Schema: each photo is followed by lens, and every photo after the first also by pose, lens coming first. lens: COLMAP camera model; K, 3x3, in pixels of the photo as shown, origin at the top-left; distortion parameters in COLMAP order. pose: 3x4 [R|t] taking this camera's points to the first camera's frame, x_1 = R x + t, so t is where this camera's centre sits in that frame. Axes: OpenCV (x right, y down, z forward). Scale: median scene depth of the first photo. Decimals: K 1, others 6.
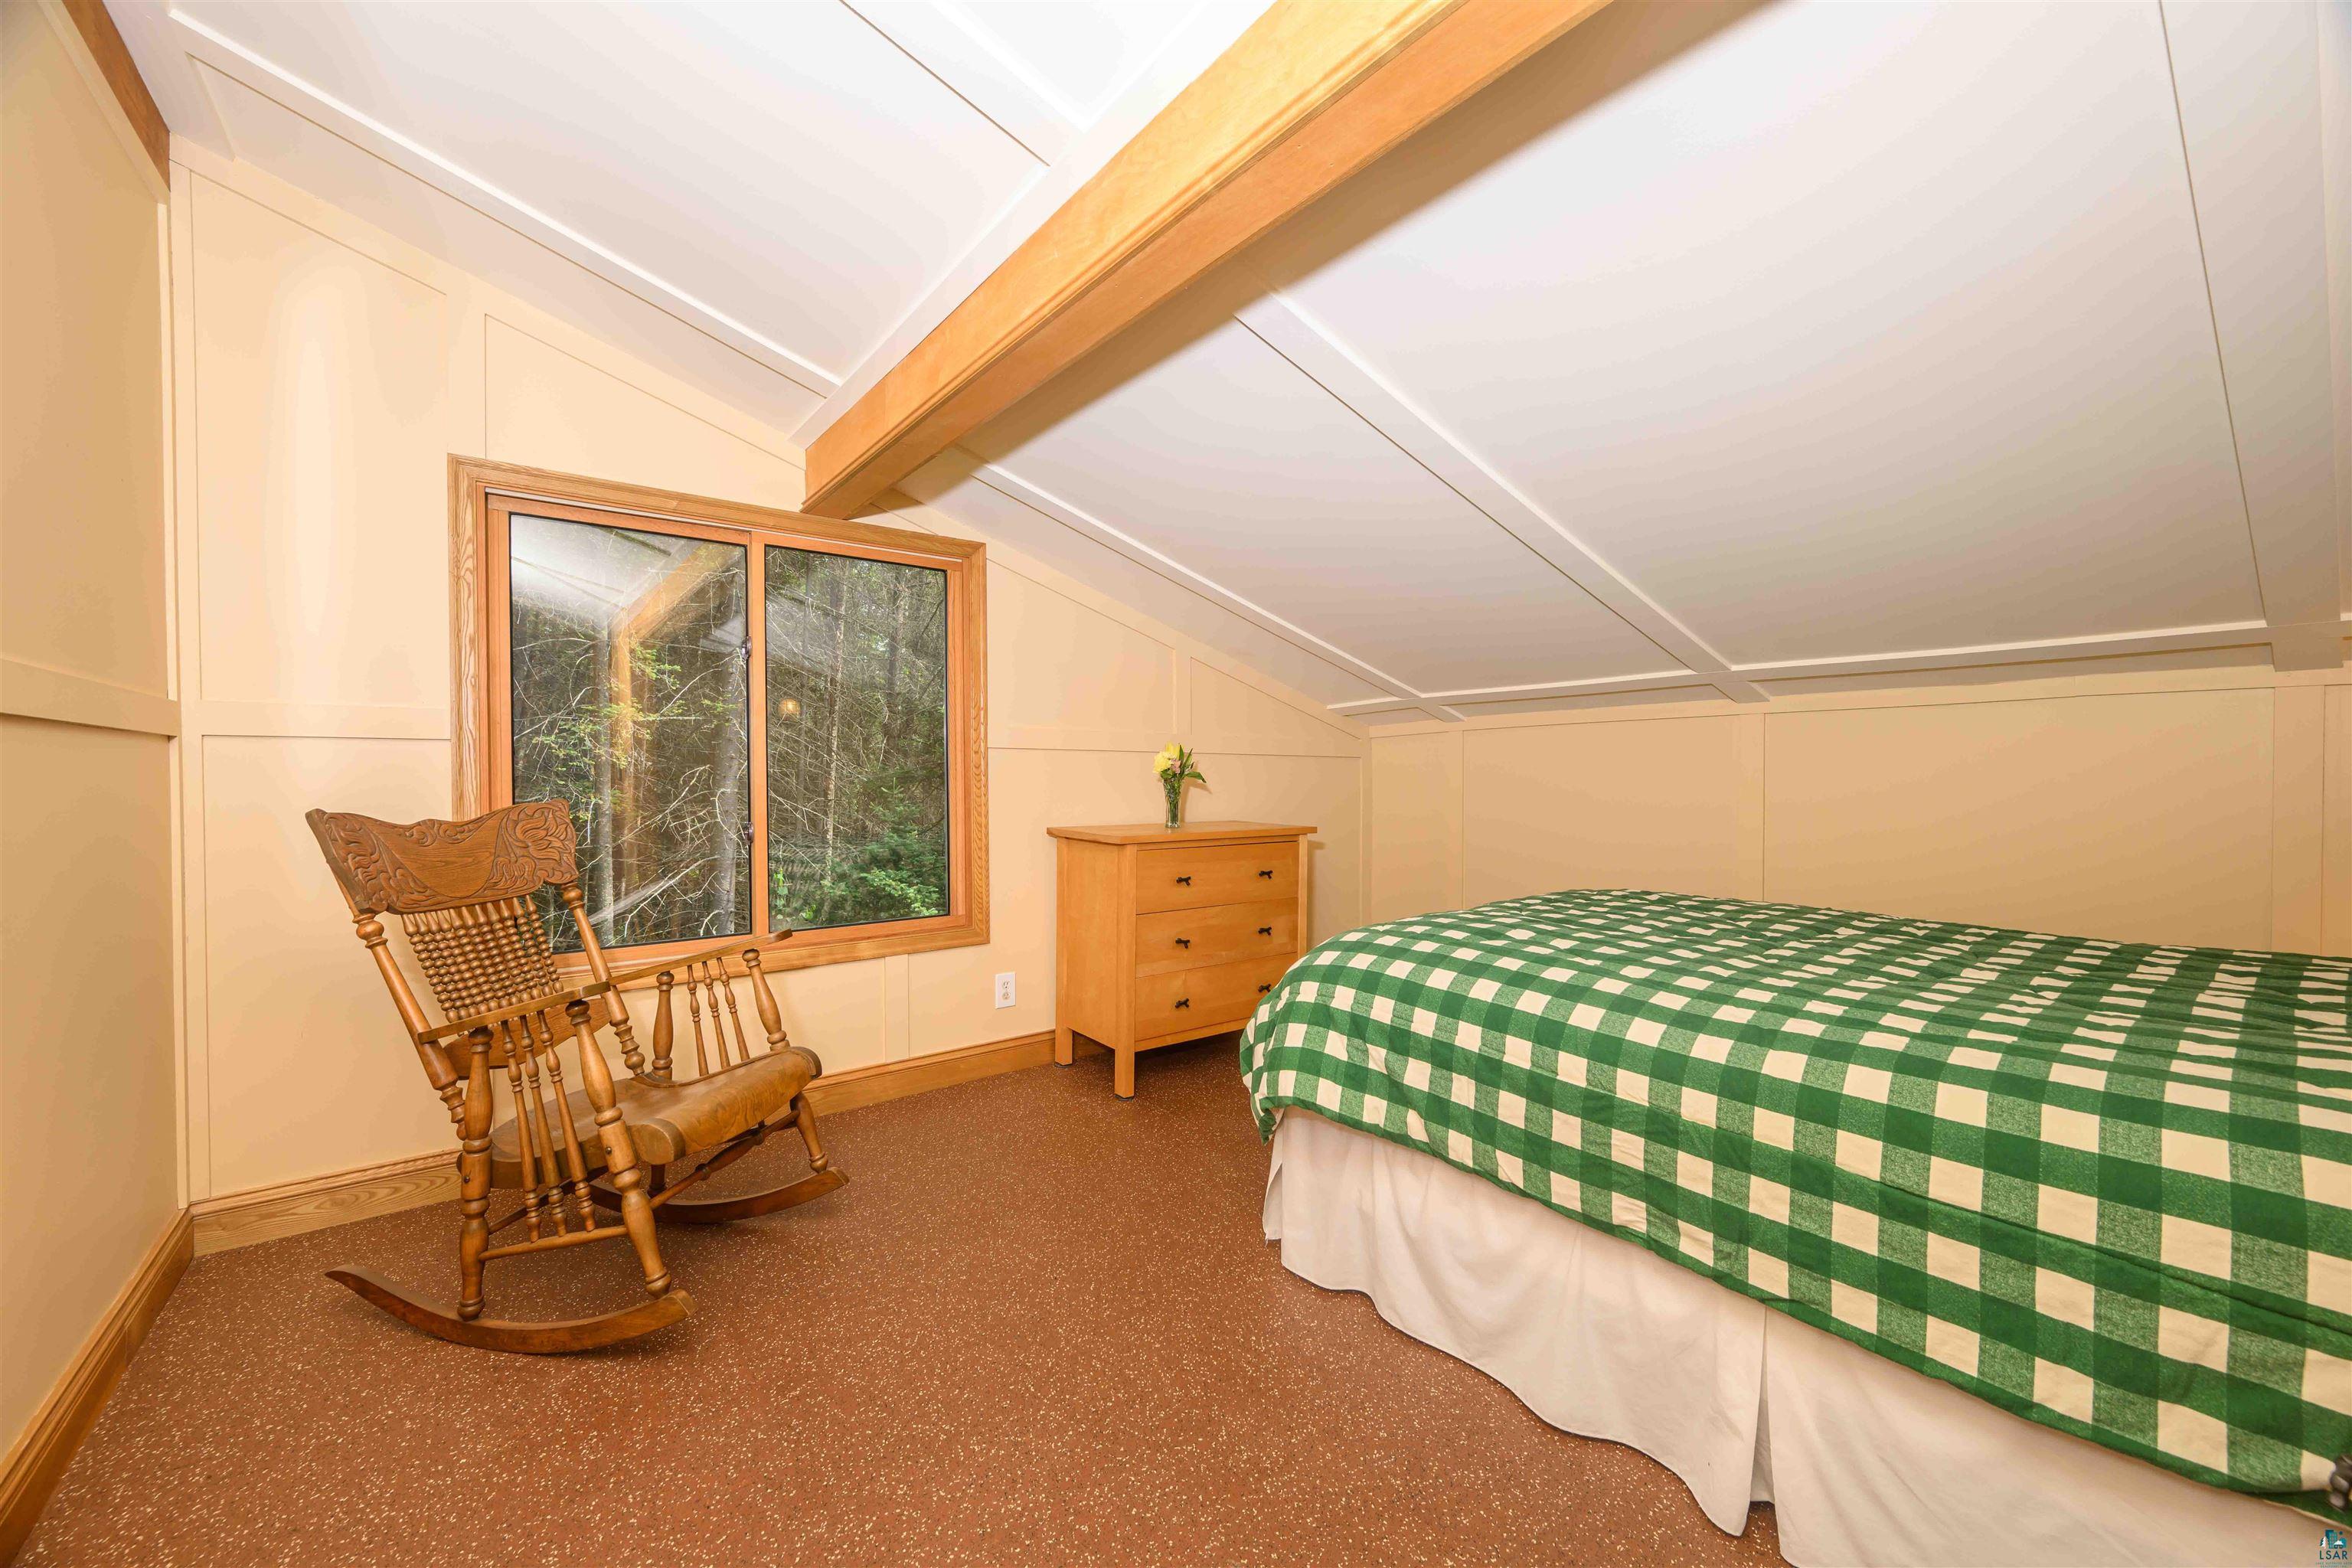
lens RADIAL K [[953.5, 0, 1206.4], [0, 953.5, 788.3], [0, 0, 1]] dist [0.001149, -0.000003]
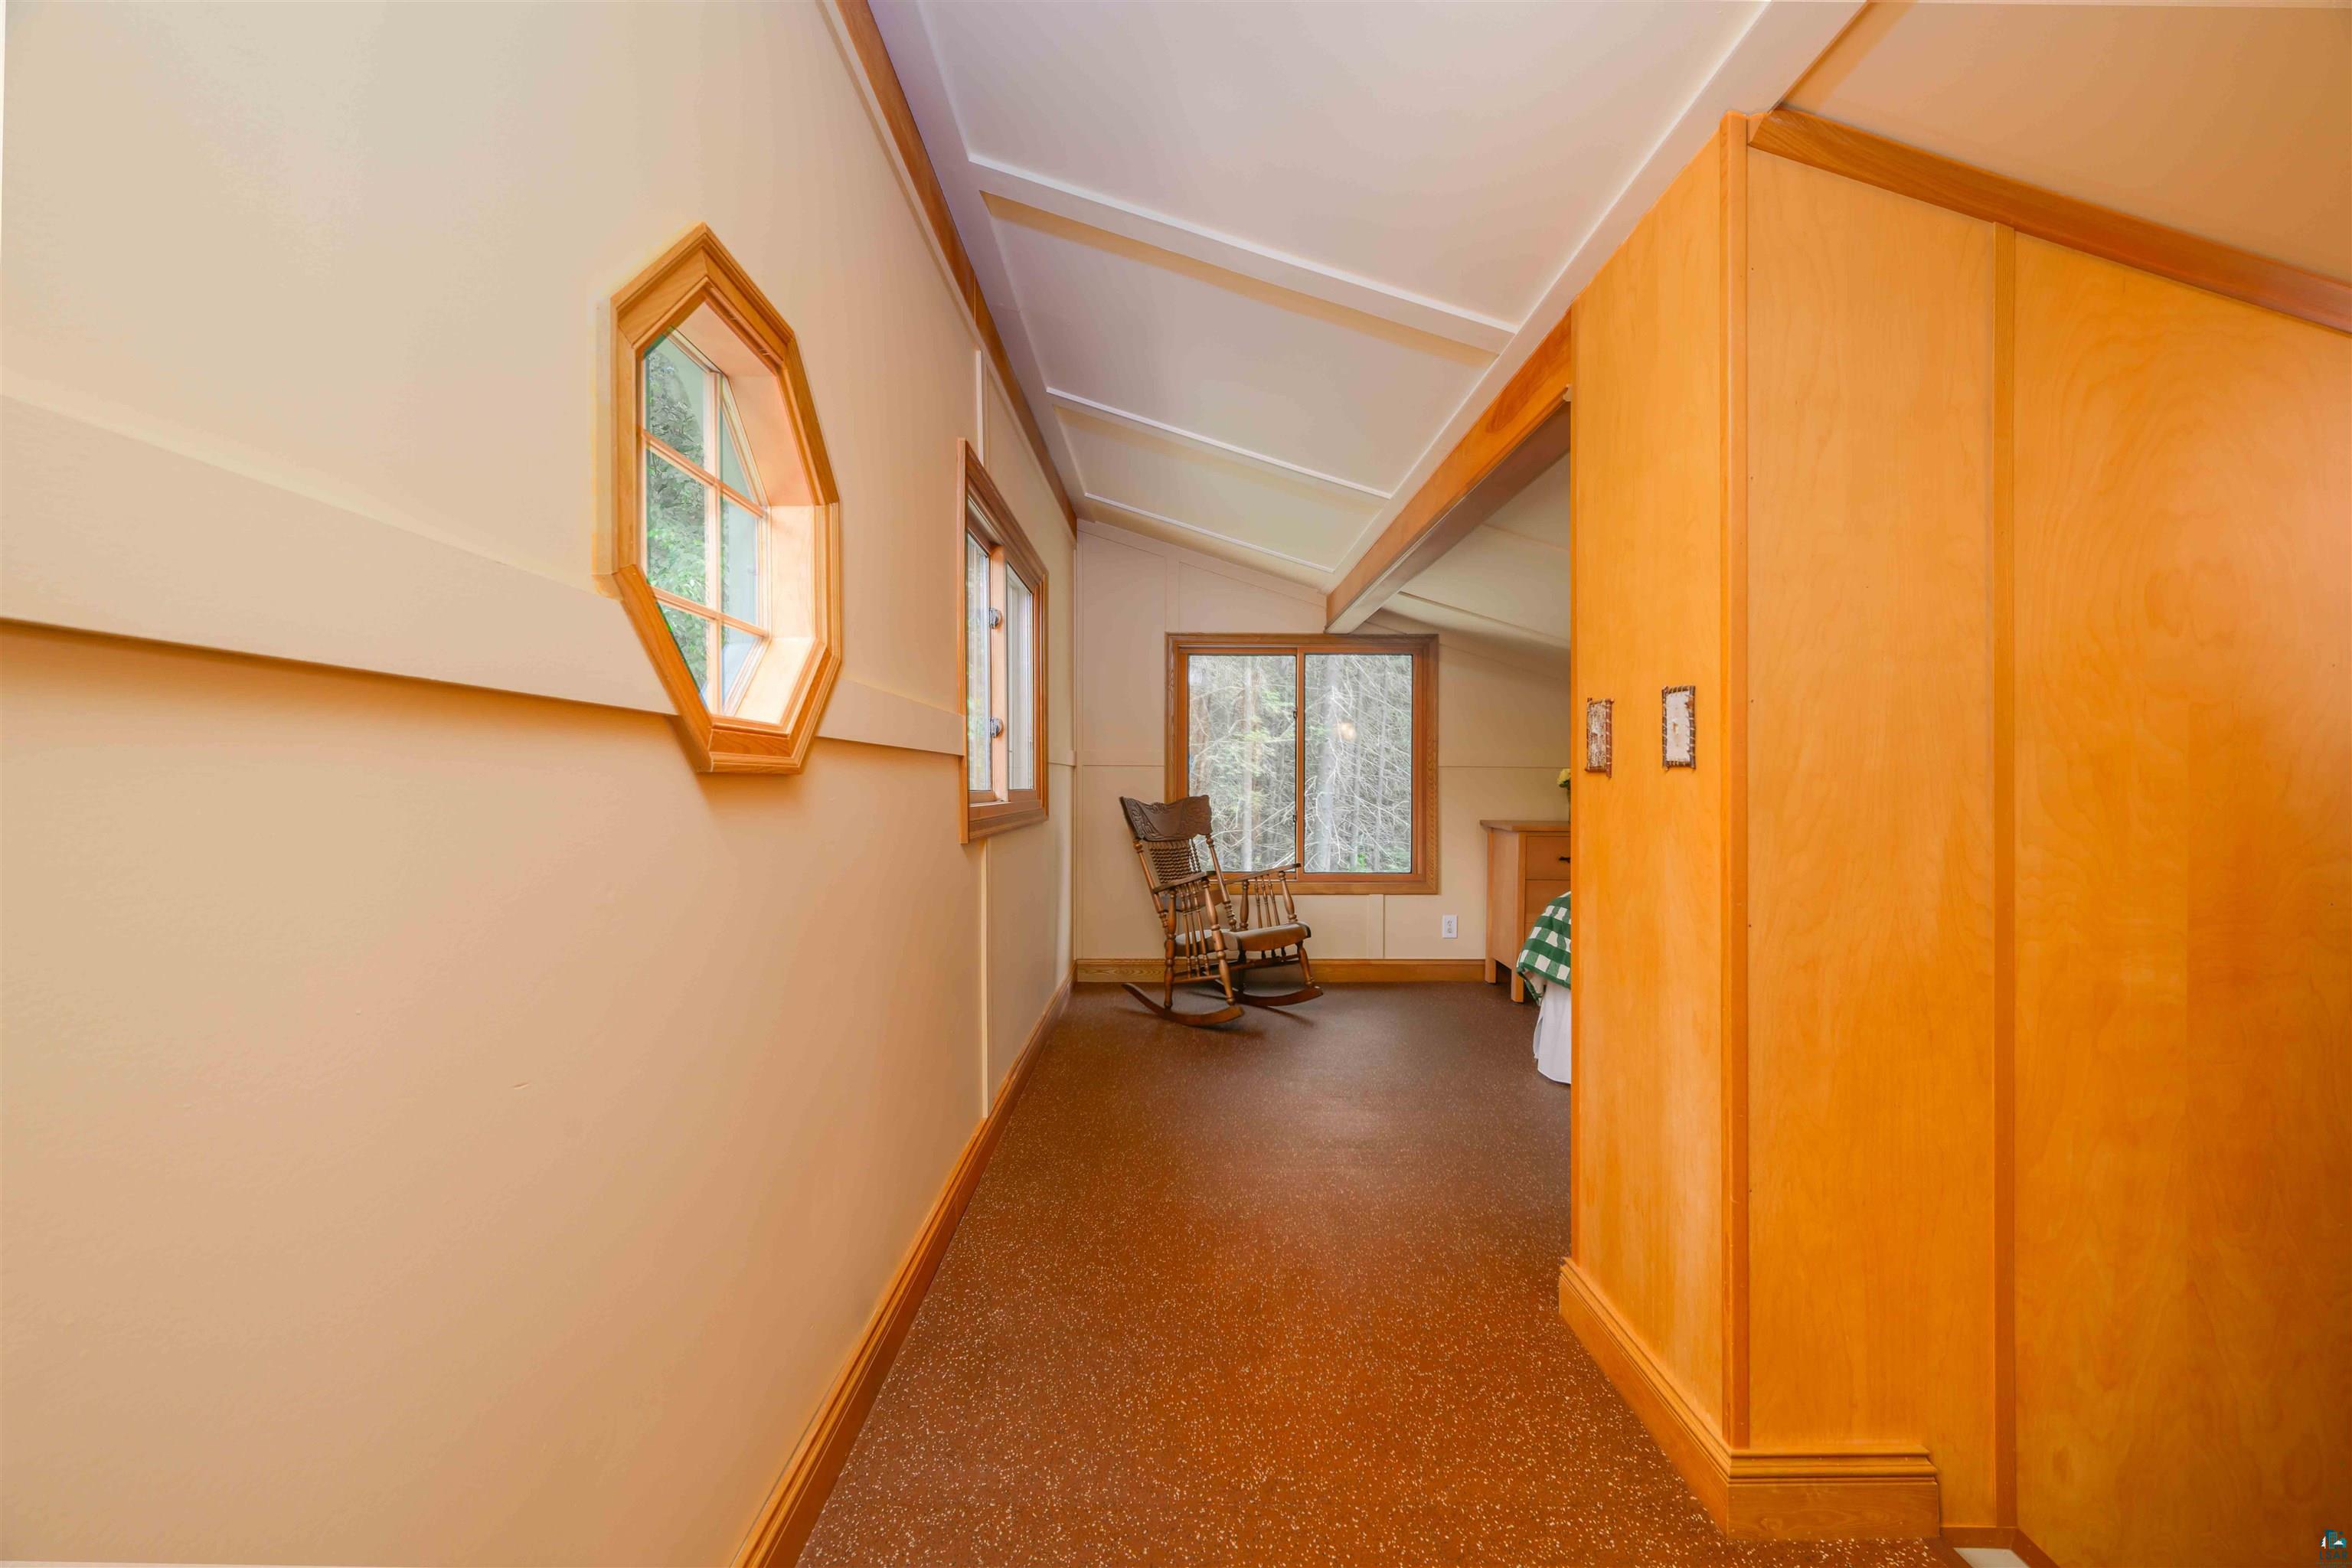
lens RADIAL K [[953.5, 0, 1206.4], [0, 953.5, 788.3], [0, 0, 1]] dist [0.001149, -0.000003]
pose [[0.811727, 0.012088, -0.583912, 0.545344], [-0.016349, 0.999864, -0.002029, 0.002641], [0.583809, 0.011193, 0.811814, -0.694429]]
